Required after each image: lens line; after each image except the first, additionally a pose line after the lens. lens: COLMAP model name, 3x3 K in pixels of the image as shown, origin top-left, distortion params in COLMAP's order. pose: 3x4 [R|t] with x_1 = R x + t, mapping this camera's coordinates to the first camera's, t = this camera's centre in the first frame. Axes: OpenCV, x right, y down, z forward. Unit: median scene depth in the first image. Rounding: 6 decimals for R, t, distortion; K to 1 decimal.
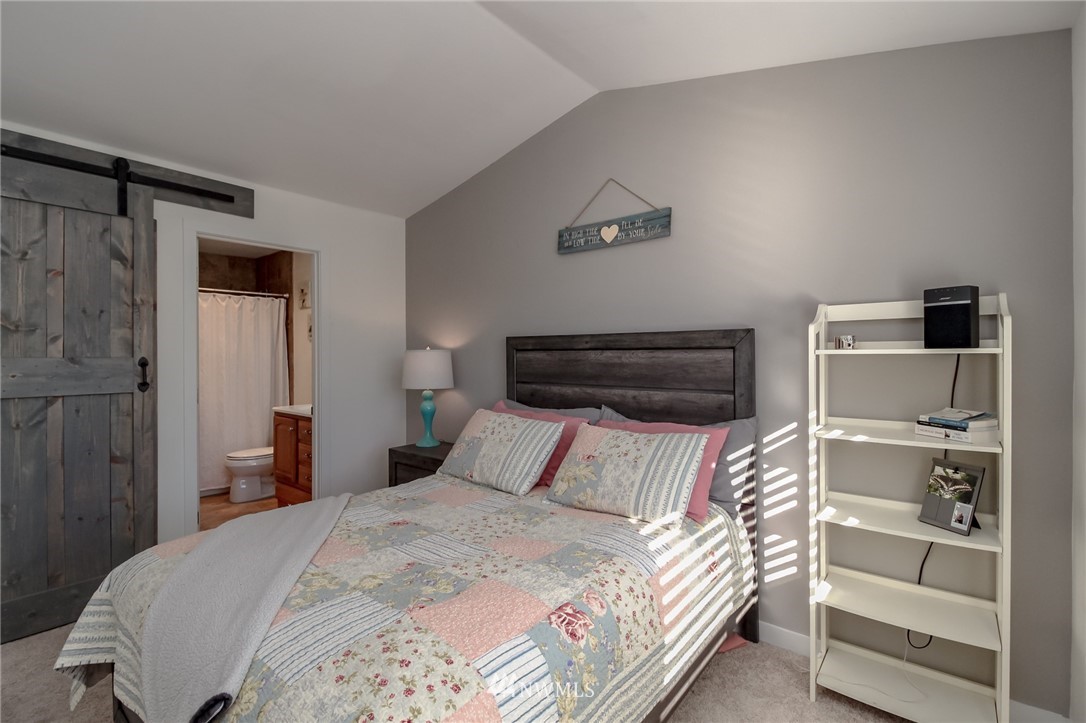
lens RADIAL K [[484.9, 0, 541.7], [0, 484.9, 353.2], [0, 0, 1]] dist [-0.000017, -0.000005]
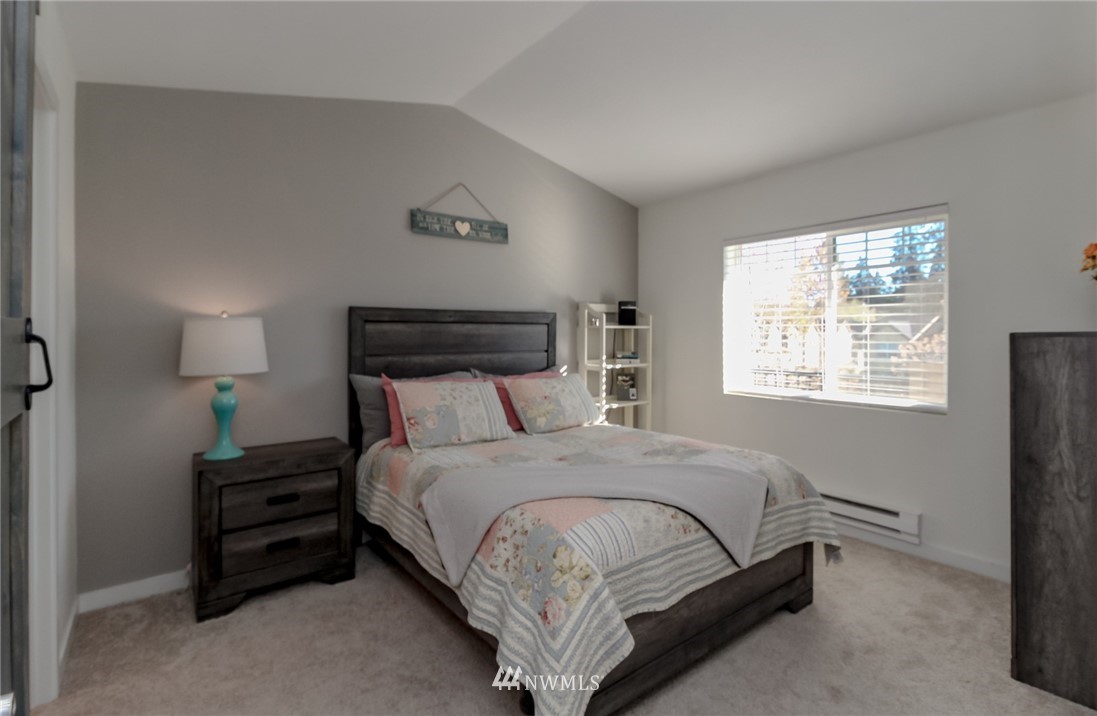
lens RADIAL K [[518.2, 0, 549.8], [0, 518.2, 336.0], [0, 0, 1]] dist [0.000427, 0.000016]
pose [[0.218401, -0.002447, 0.975856, -1.048377], [-0.004067, 0.999986, 0.003417, 0.018960], [-0.975851, -0.004715, 0.218388, 0.481349]]
